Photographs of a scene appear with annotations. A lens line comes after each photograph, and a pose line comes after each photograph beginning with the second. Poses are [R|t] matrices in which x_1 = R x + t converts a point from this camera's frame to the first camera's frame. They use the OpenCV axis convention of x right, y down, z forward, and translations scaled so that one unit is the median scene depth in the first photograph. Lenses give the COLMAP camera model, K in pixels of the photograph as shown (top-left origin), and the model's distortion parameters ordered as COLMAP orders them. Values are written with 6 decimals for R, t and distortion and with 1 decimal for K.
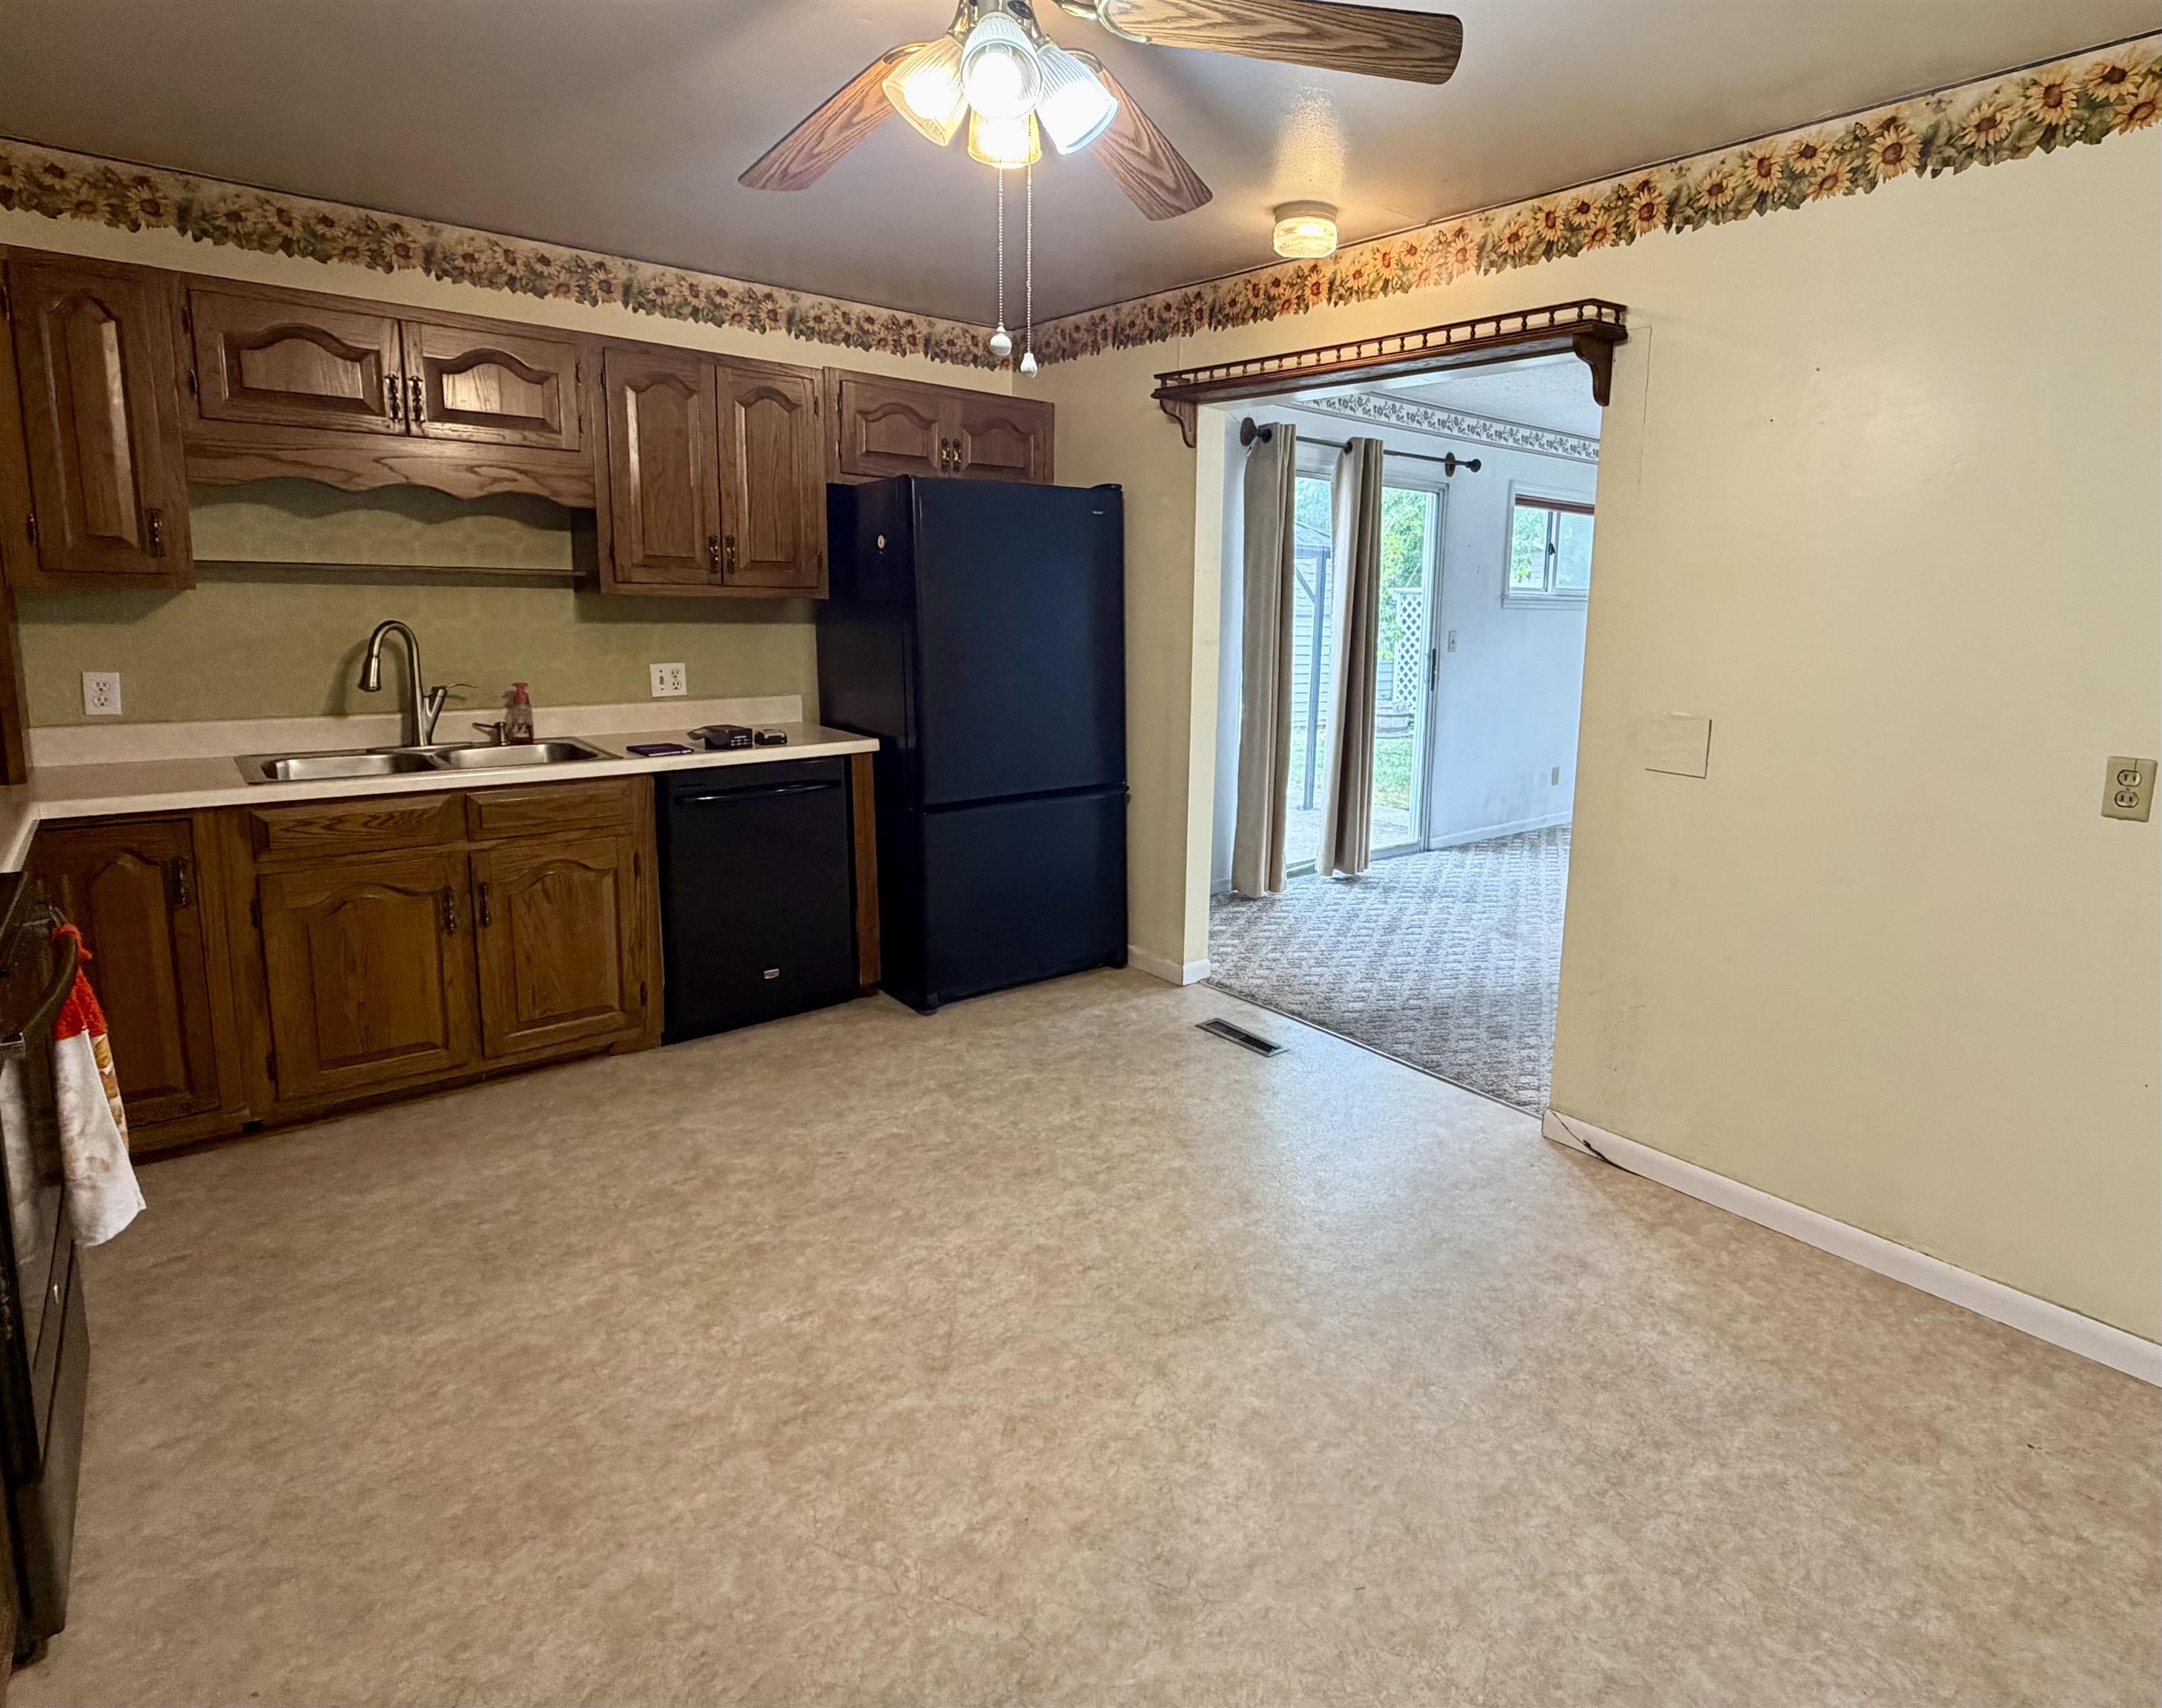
lens RADIAL K [[1209.9, 0, 1085.9], [0, 1209.9, 849.4], [0, 0, 1]] dist [0.031922, 0.001240]
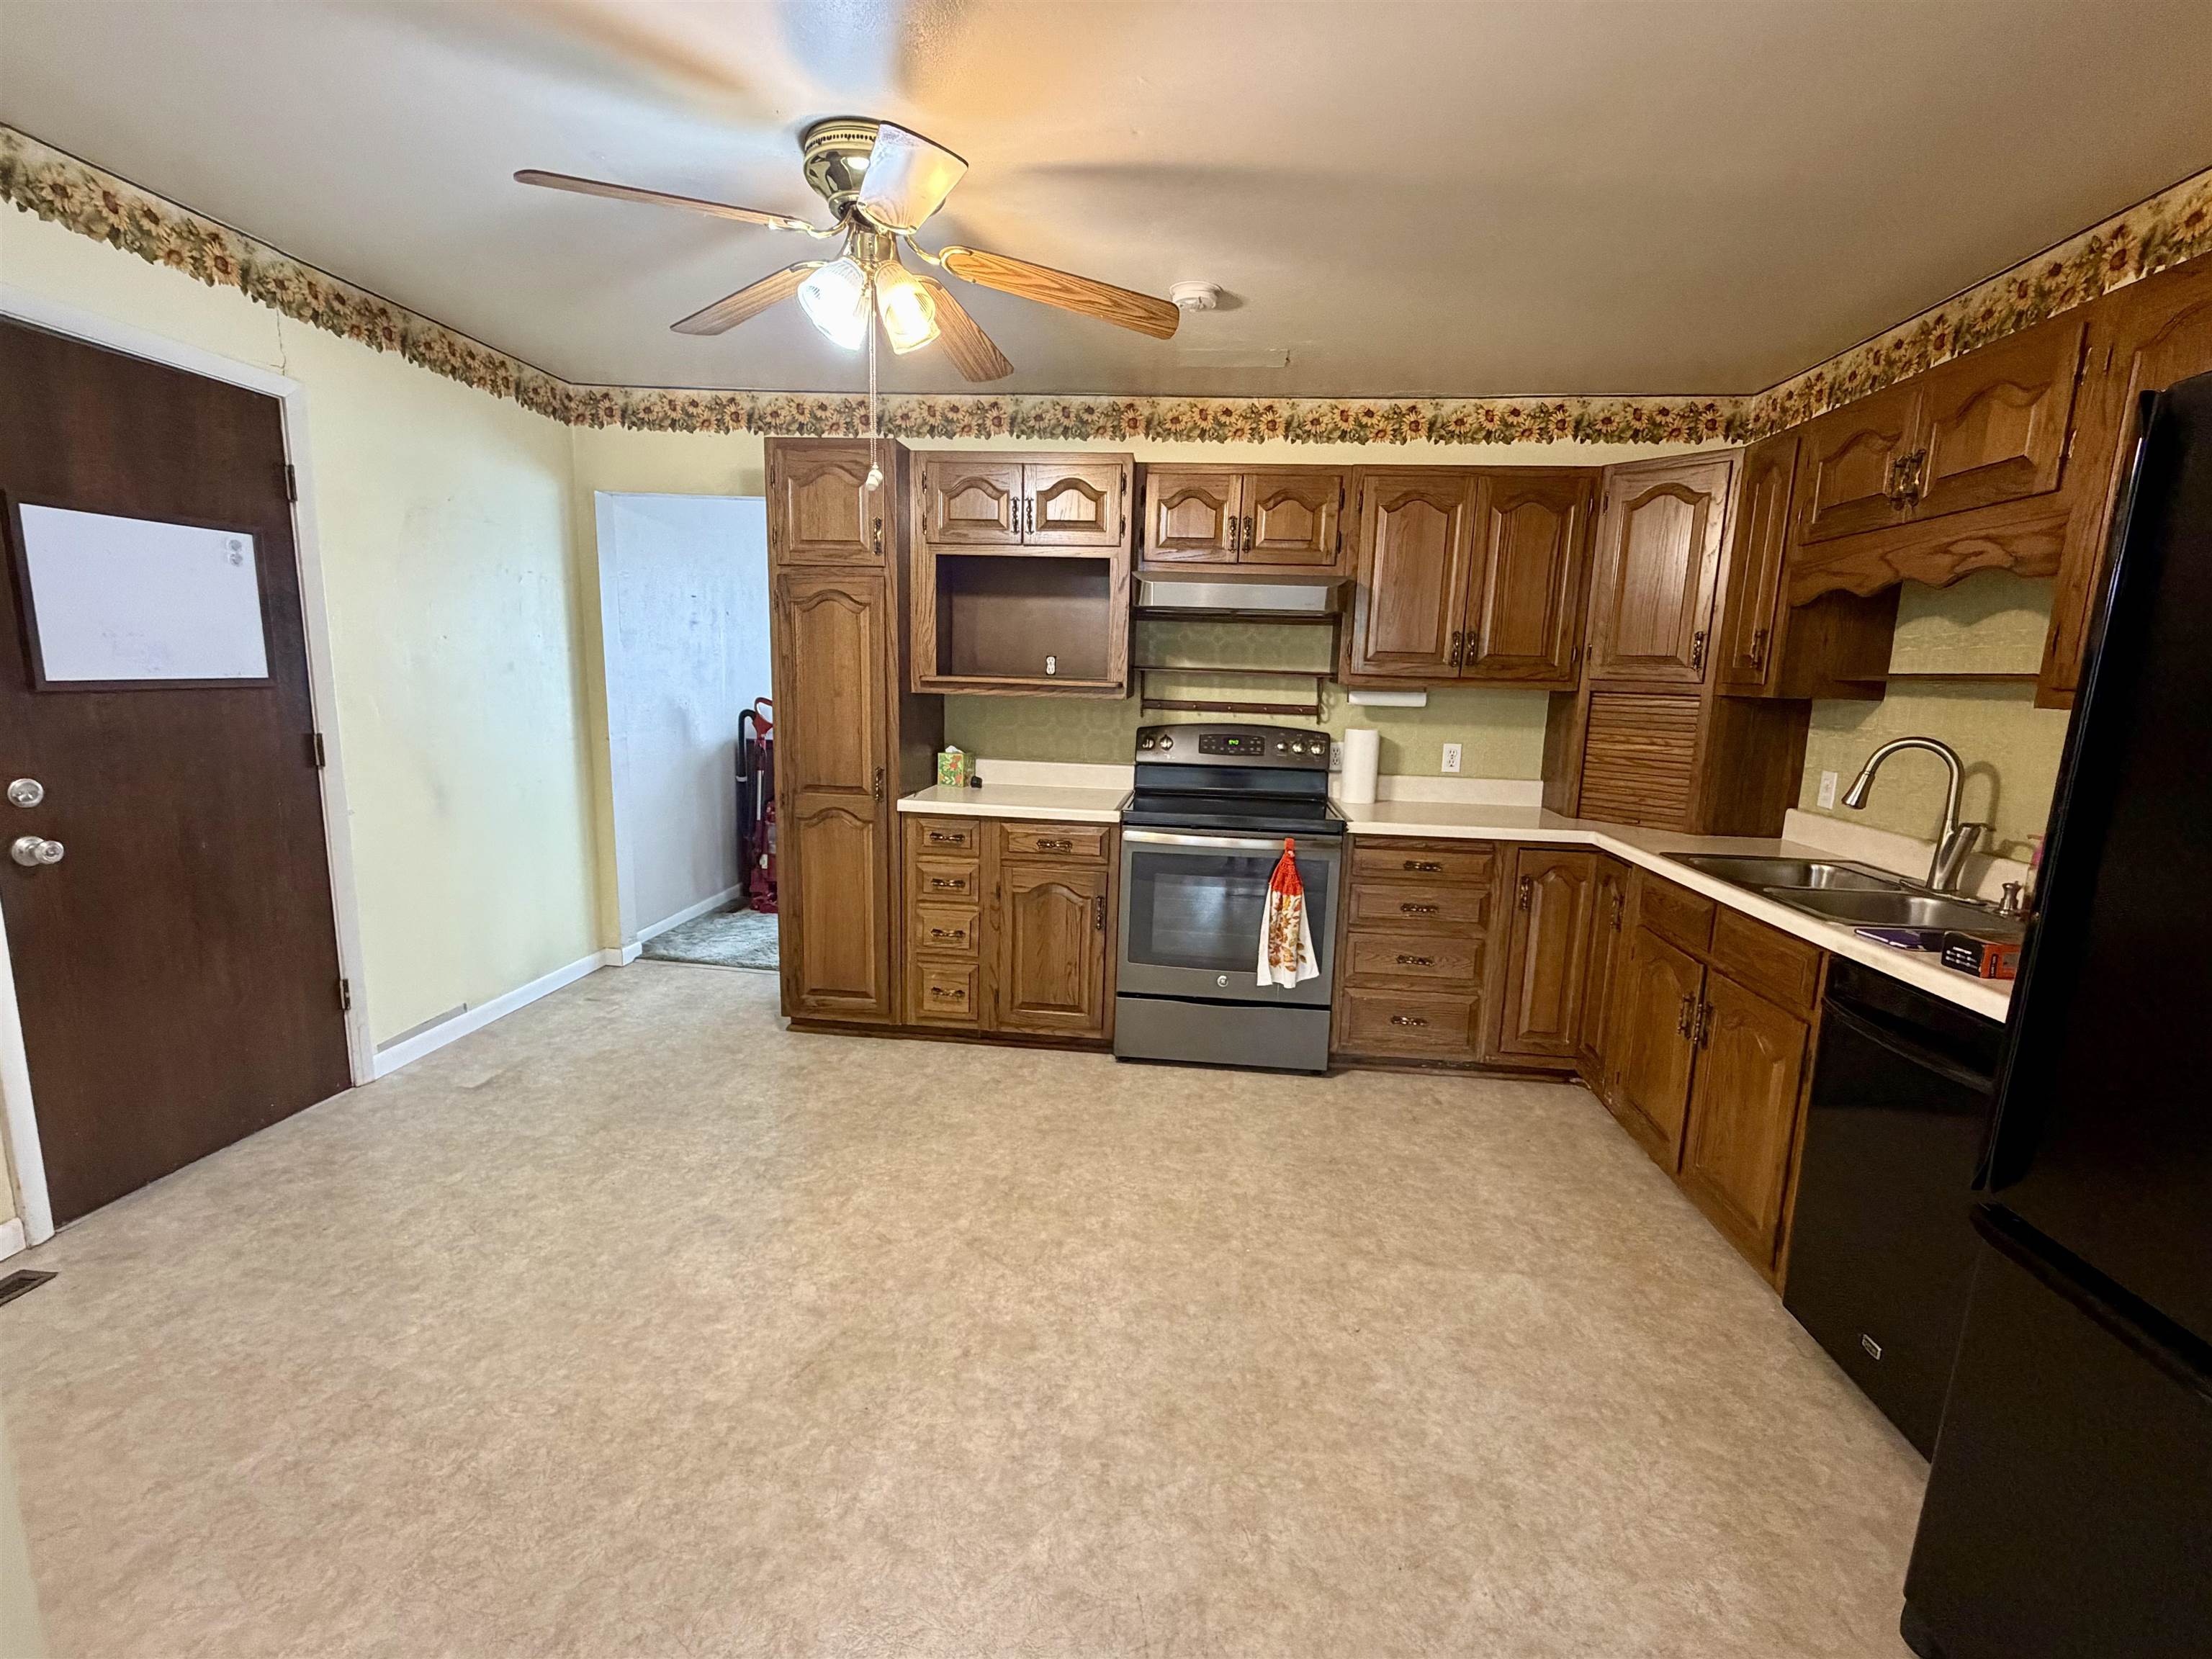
lens RADIAL K [[974.8, 0, 1112.1], [0, 974.8, 833.3], [0, 0, 1]] dist [-0.002714, -0.000197]
pose [[-0.667587, 0.074629, -0.740782, 0.432846], [-0.212766, 0.934349, 0.285873, -0.255437], [0.713483, 0.348458, -0.607881, 1.338813]]
